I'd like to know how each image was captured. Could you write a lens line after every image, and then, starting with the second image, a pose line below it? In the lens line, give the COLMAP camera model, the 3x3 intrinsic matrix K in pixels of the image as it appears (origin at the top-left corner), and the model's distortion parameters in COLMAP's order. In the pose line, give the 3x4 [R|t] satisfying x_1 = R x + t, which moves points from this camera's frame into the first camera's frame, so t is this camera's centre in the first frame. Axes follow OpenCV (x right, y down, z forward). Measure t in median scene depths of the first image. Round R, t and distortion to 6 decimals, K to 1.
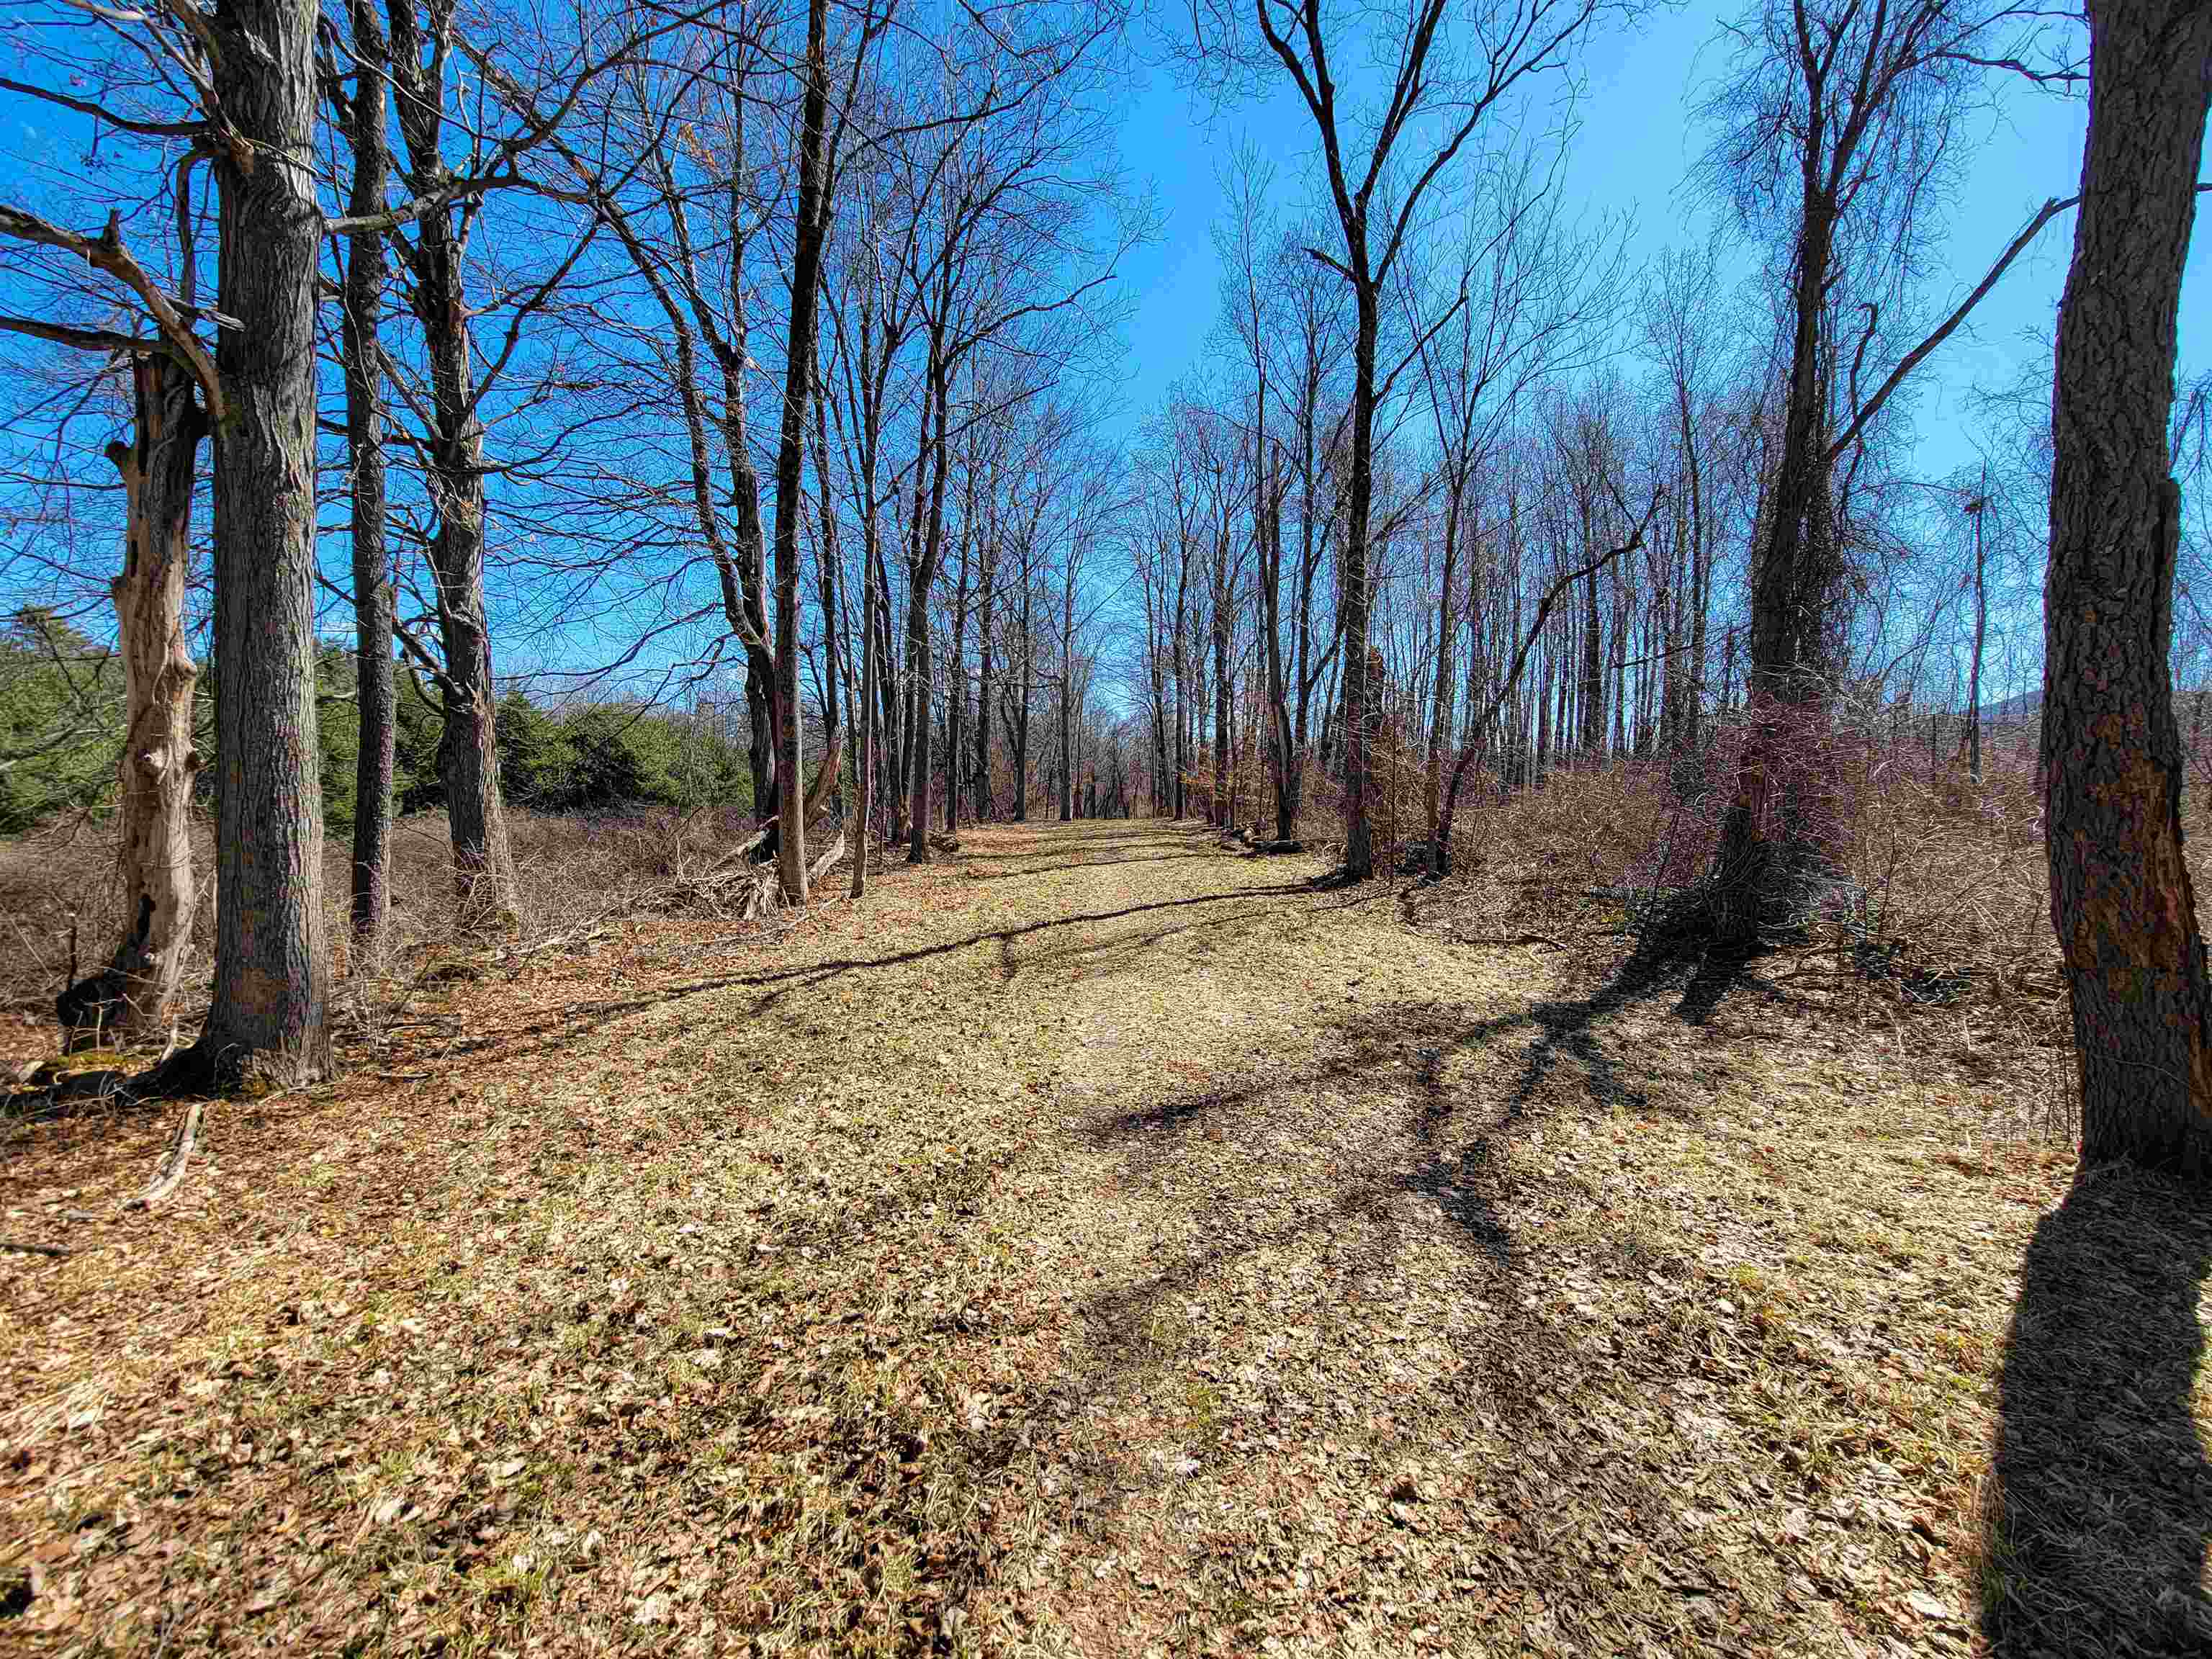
lens RADIAL K [[885.1, 0, 1106.7], [0, 885.1, 825.7], [0, 0, 1]] dist [-0.002062, -0.000068]
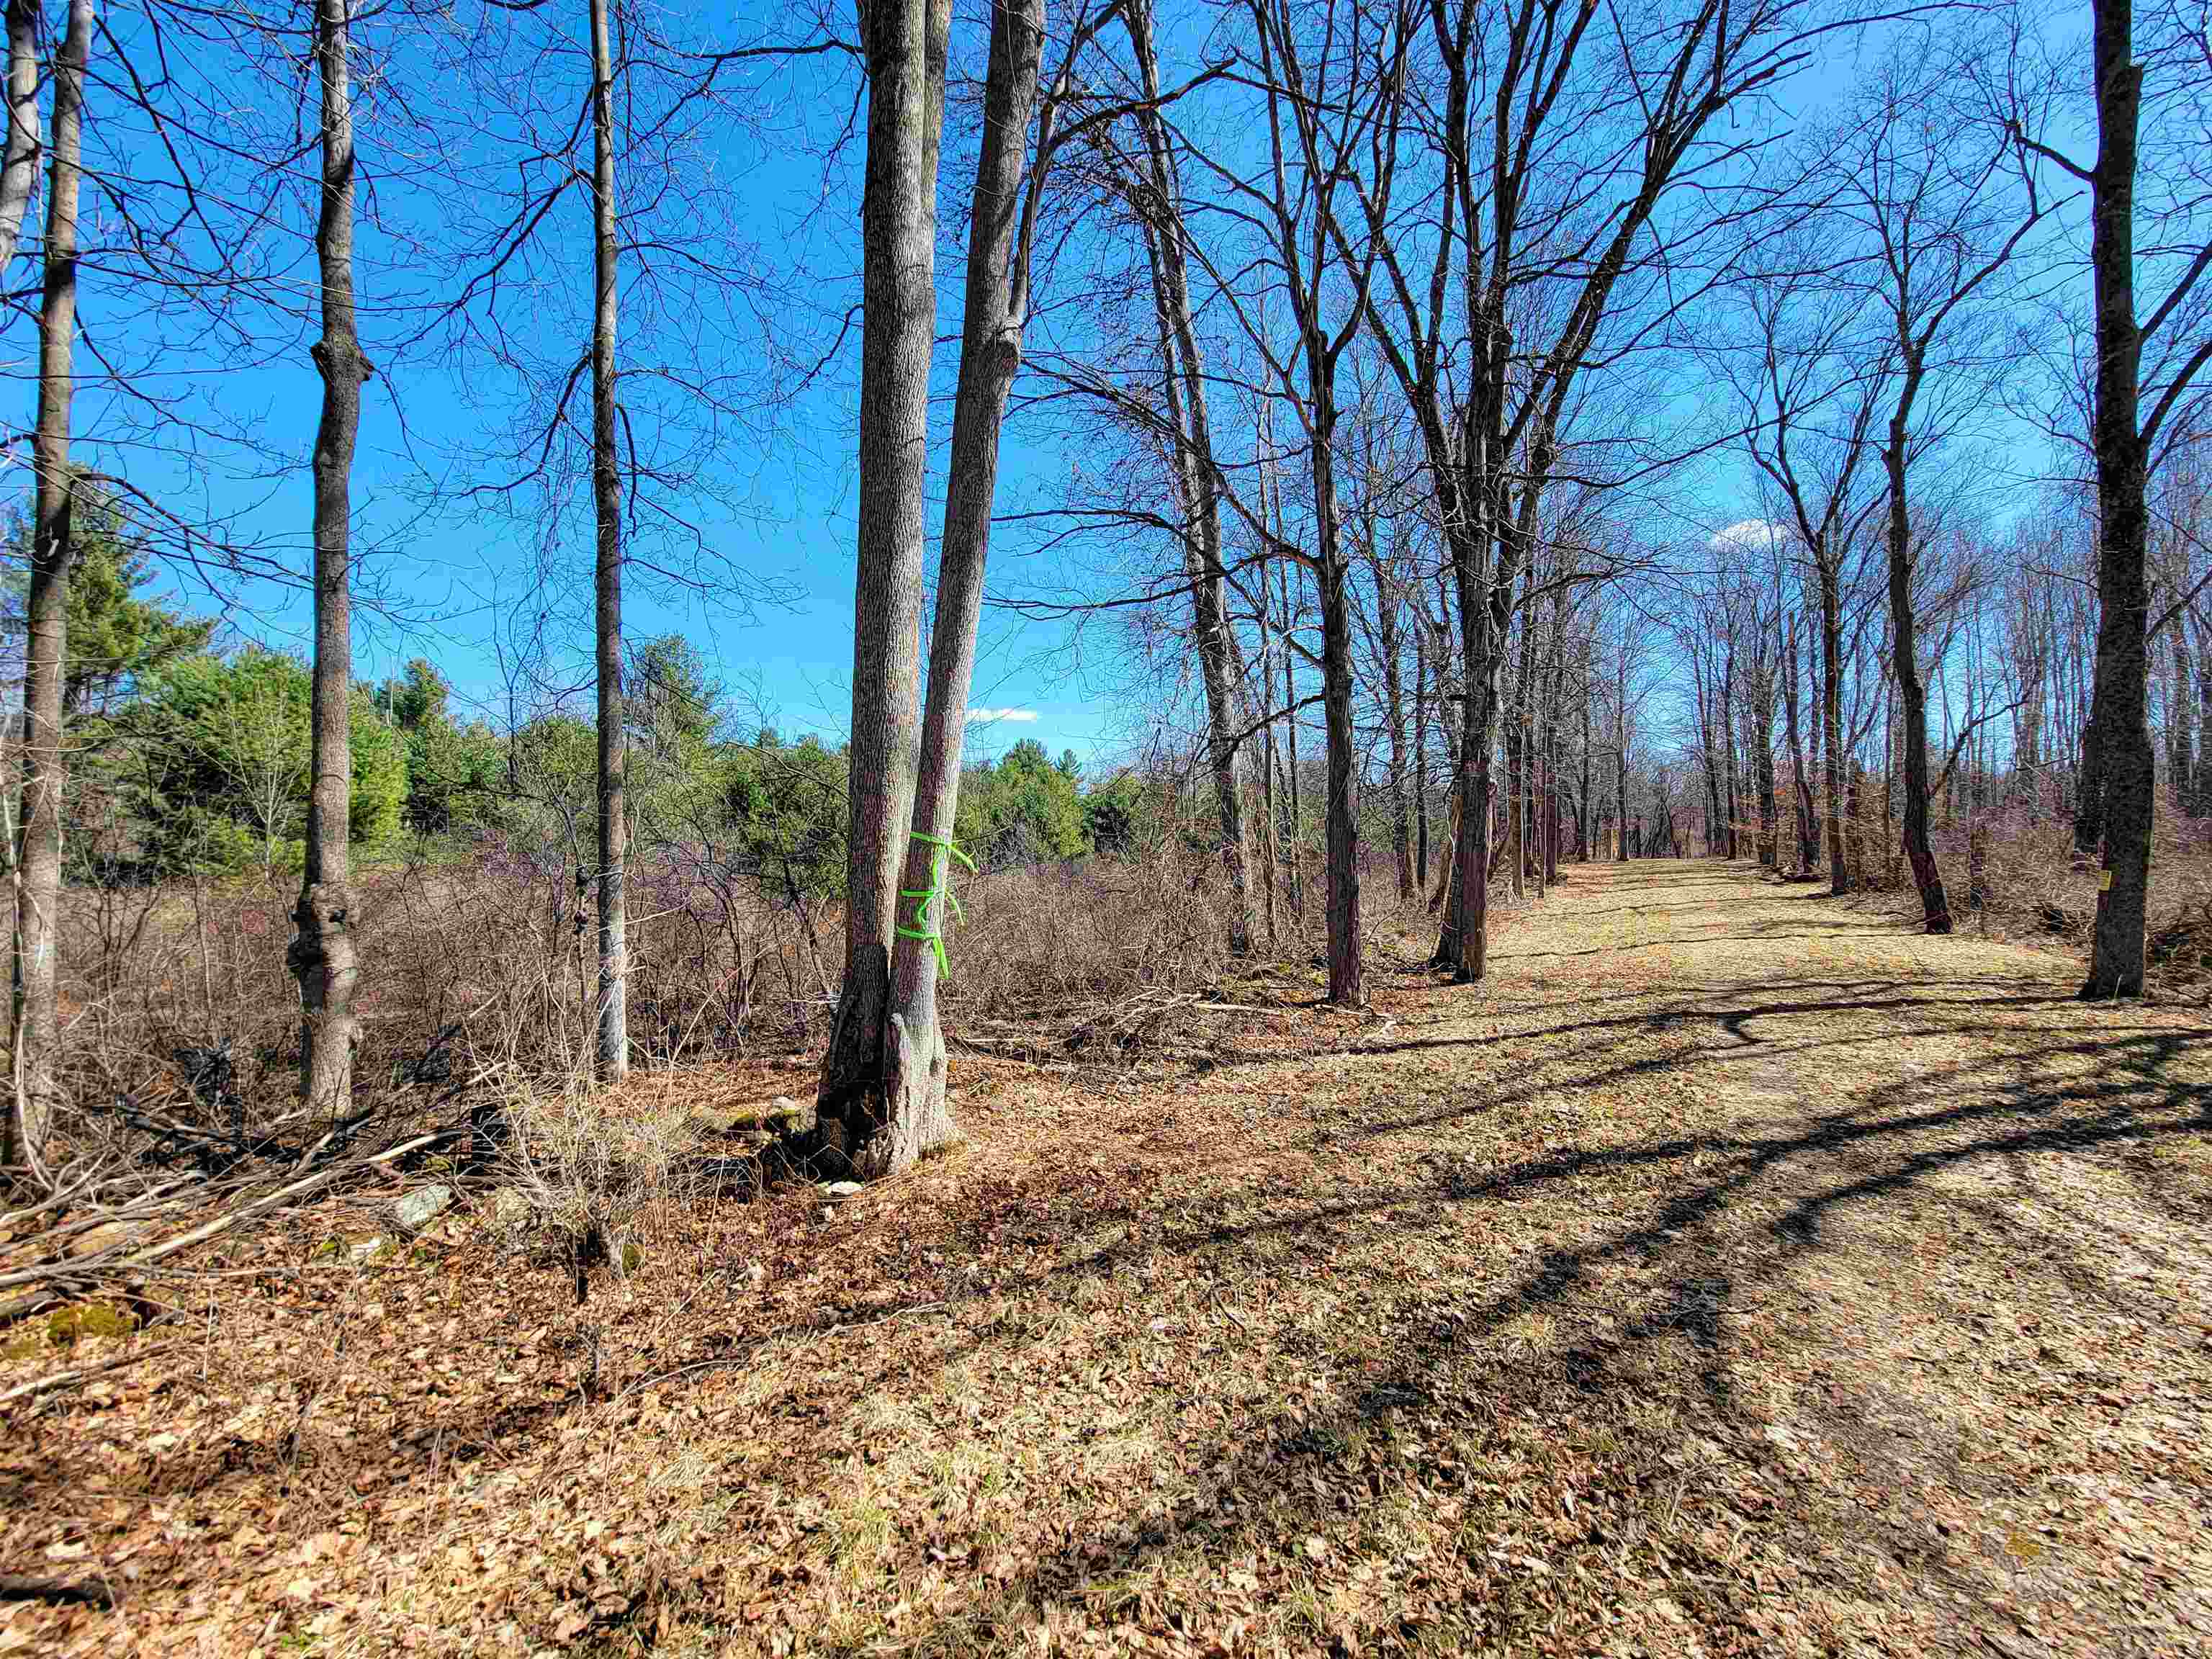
lens RADIAL K [[885.1, 0, 1101.6], [0, 885.1, 828.4], [0, 0, 1]] dist [-0.002062, -0.000068]
pose [[0.851073, -0.024755, -0.524464, -0.021042], [0.003083, 0.999106, -0.042156, -0.000362], [0.525039, 0.034261, 0.850388, -0.626650]]
